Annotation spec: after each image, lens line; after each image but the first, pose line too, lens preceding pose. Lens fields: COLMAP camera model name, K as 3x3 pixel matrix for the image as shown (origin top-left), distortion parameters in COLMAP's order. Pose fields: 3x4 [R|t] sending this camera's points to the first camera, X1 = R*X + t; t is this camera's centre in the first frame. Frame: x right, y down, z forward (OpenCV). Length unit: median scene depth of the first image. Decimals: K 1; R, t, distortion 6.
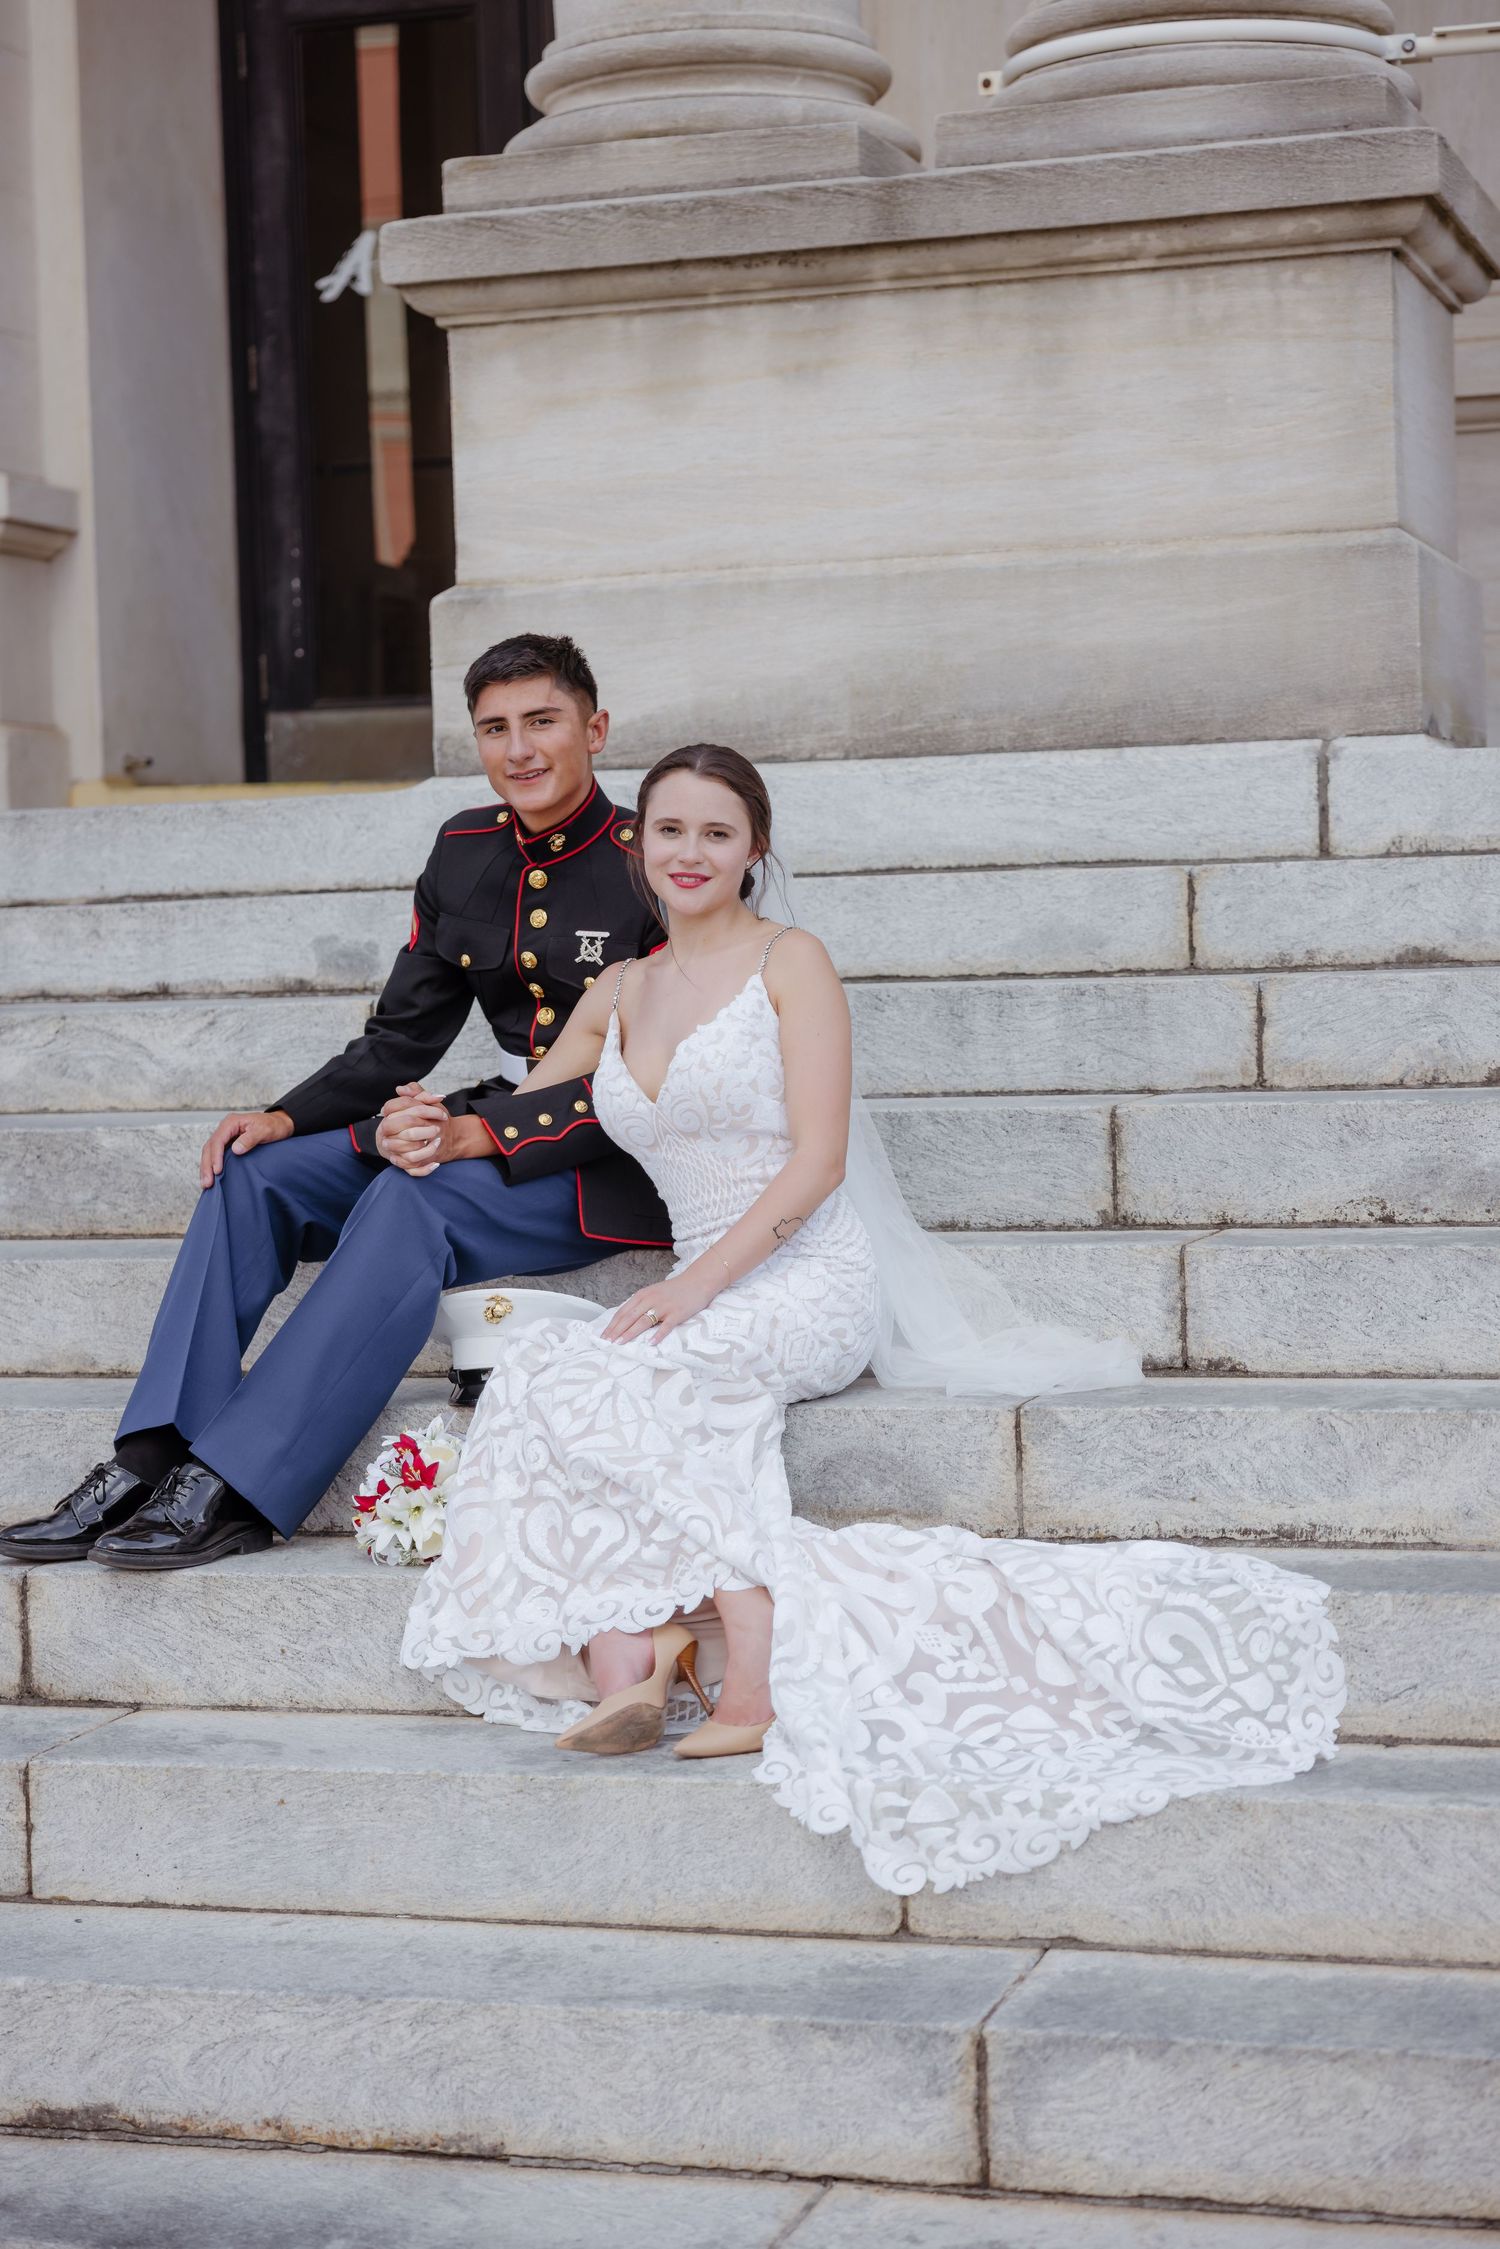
lens RADIAL K [[3920.0, 0, 744.5], [0, 3920.0, 1119.2], [0, 0, 1]] dist [0.016019, 0.000000]
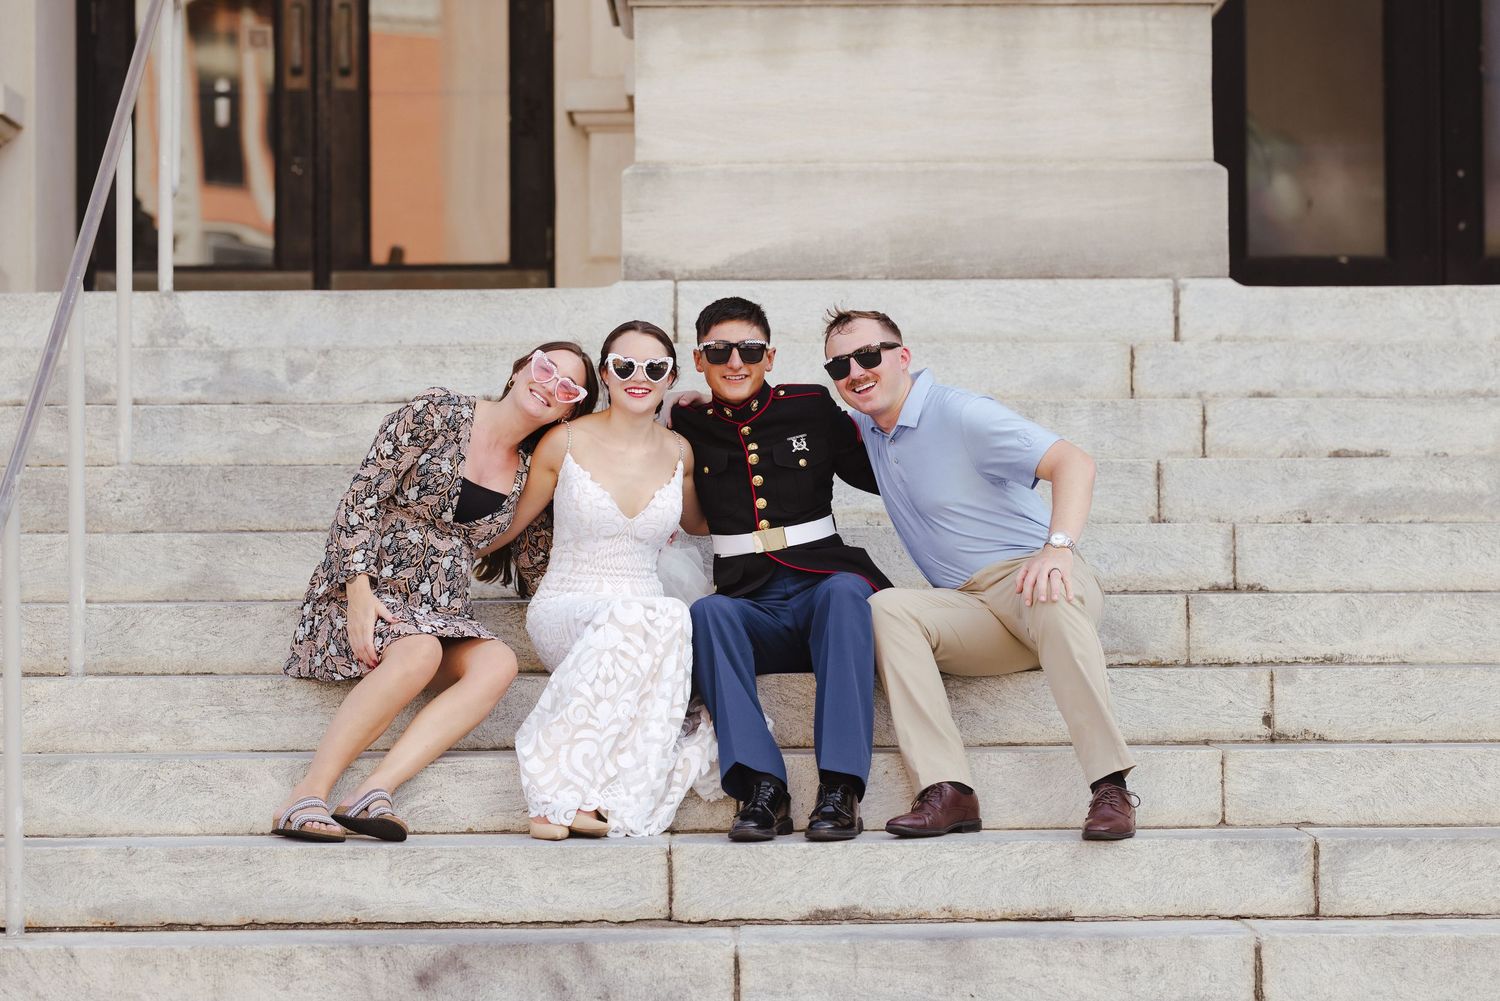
lens RADIAL K [[3802.2, 0, 752.0], [0, 3802.2, 504.7], [0, 0, 1]] dist [-0.038949, 0.000000]
pose [[0.953569, 0.033408, 0.299317, -0.538804], [-0.010095, 0.996816, -0.079099, 0.139856], [-0.301007, 0.072404, 0.950869, -0.543834]]
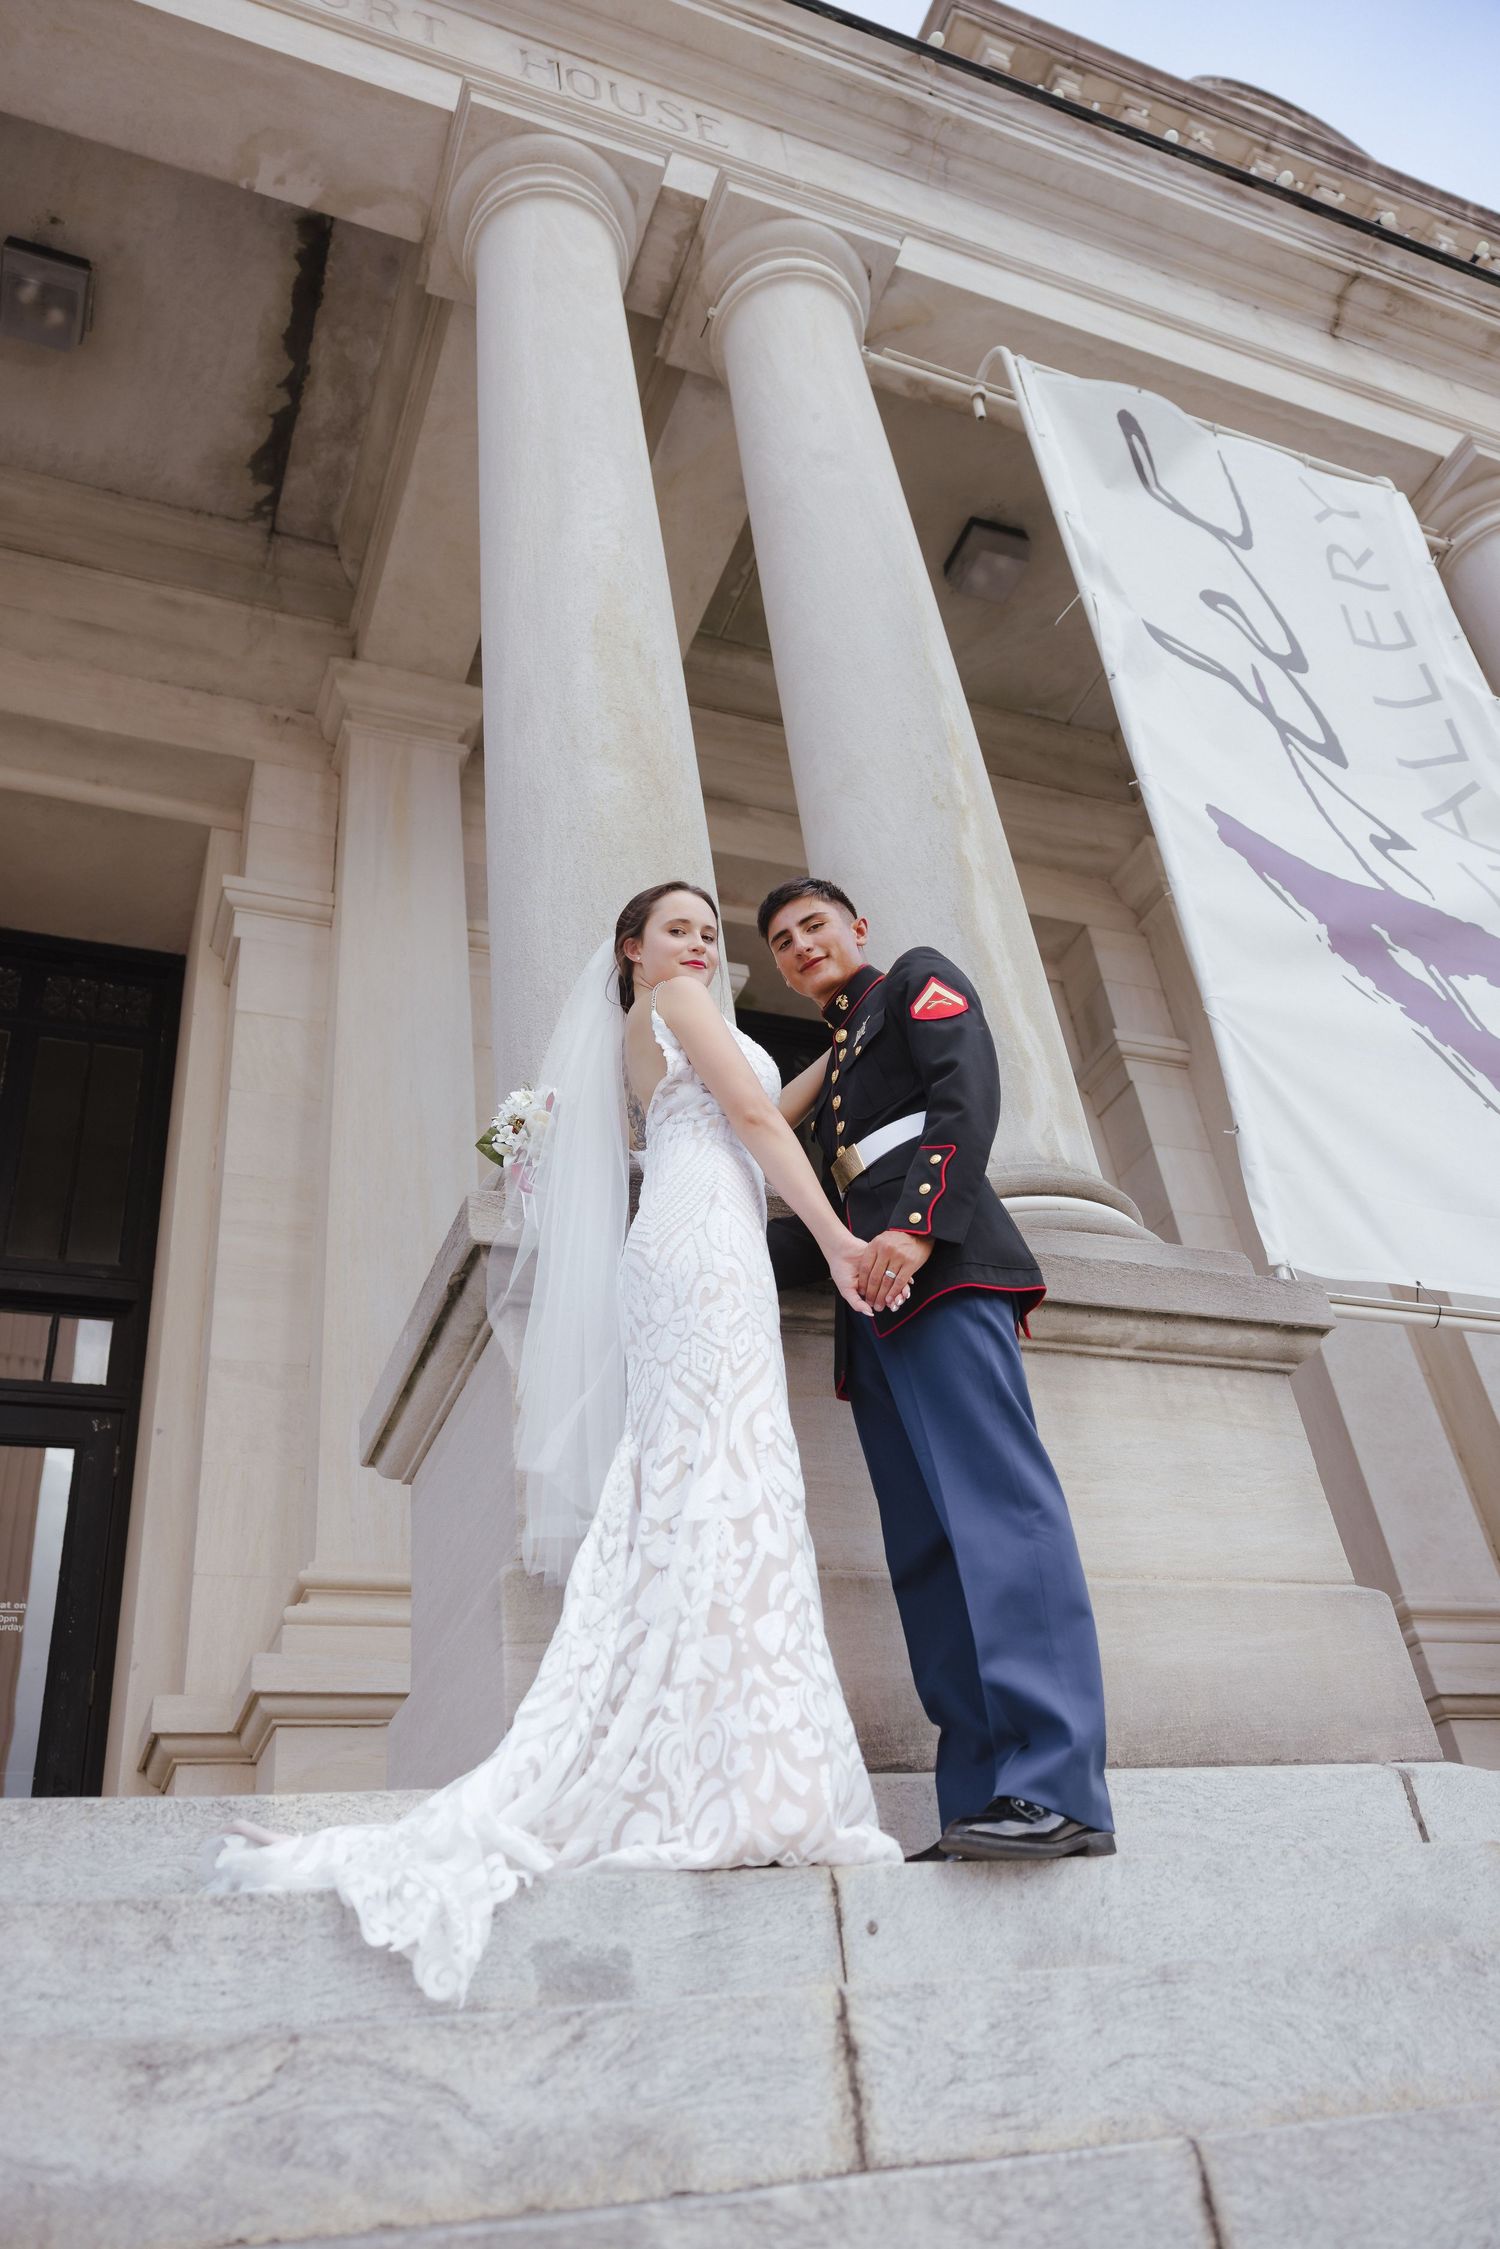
lens RADIAL K [[1658.2, 0, 740.3], [0, 1658.2, 1127.3], [0, 0, 1]] dist [-0.015010, 0.003390]
pose [[0.778409, 0.310305, 0.545702, -0.293163], [0.111929, 0.786753, -0.607035, 0.021003], [-0.617699, 0.533601, 0.577684, 0.767956]]
